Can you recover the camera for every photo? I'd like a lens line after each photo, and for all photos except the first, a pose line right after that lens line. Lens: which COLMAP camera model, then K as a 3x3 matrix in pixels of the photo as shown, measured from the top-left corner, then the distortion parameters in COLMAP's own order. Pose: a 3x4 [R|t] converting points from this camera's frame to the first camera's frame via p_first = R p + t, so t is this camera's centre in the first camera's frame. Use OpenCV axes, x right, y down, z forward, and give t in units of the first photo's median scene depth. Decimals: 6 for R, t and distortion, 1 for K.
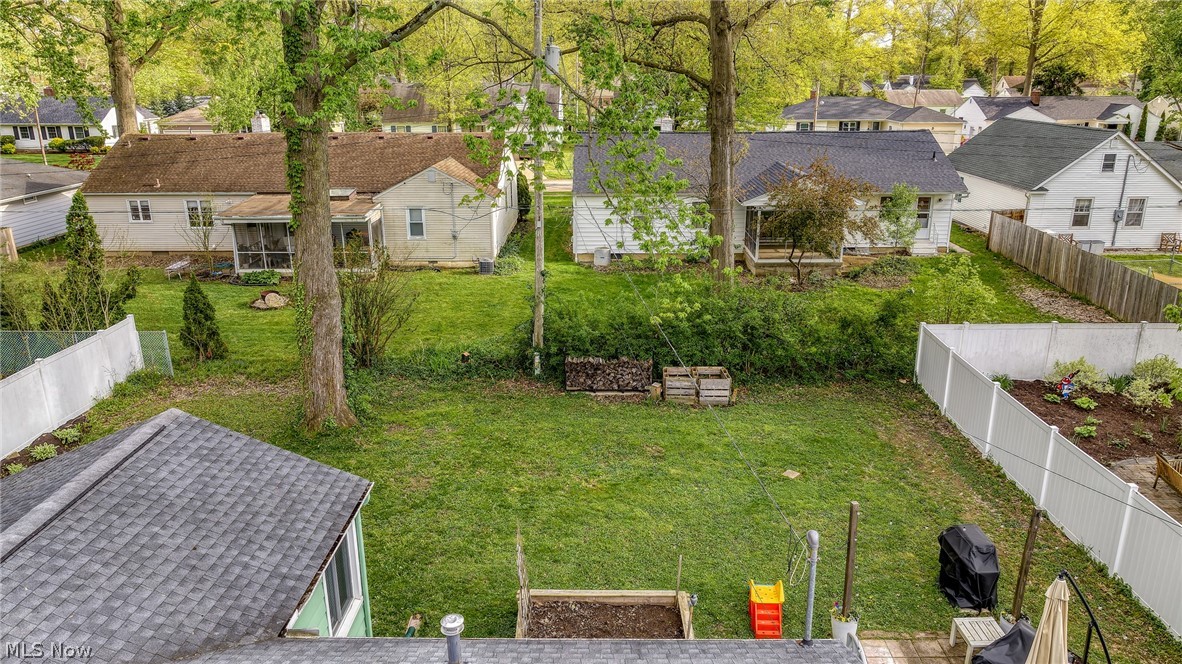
lens RADIAL K [[854.3, 0, 589.8], [0, 854.3, 329.7], [0, 0, 1]] dist [0.006792, -0.003023]
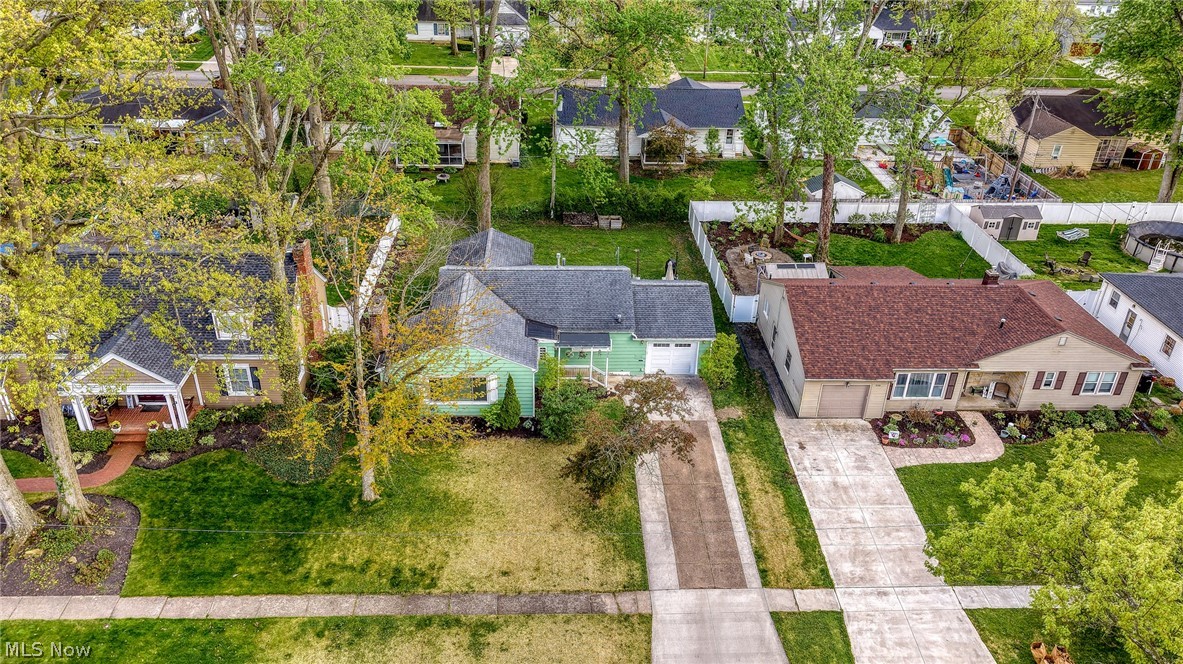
lens RADIAL K [[855.1, 0, 595.0], [0, 855.1, 334.7], [0, 0, 1]] dist [0.006792, -0.003023]
pose [[0.997694, -0.002477, 0.067832, -0.114033], [-0.011088, 0.979961, 0.198880, -0.129447], [-0.066965, -0.199173, 0.977674, -1.786280]]
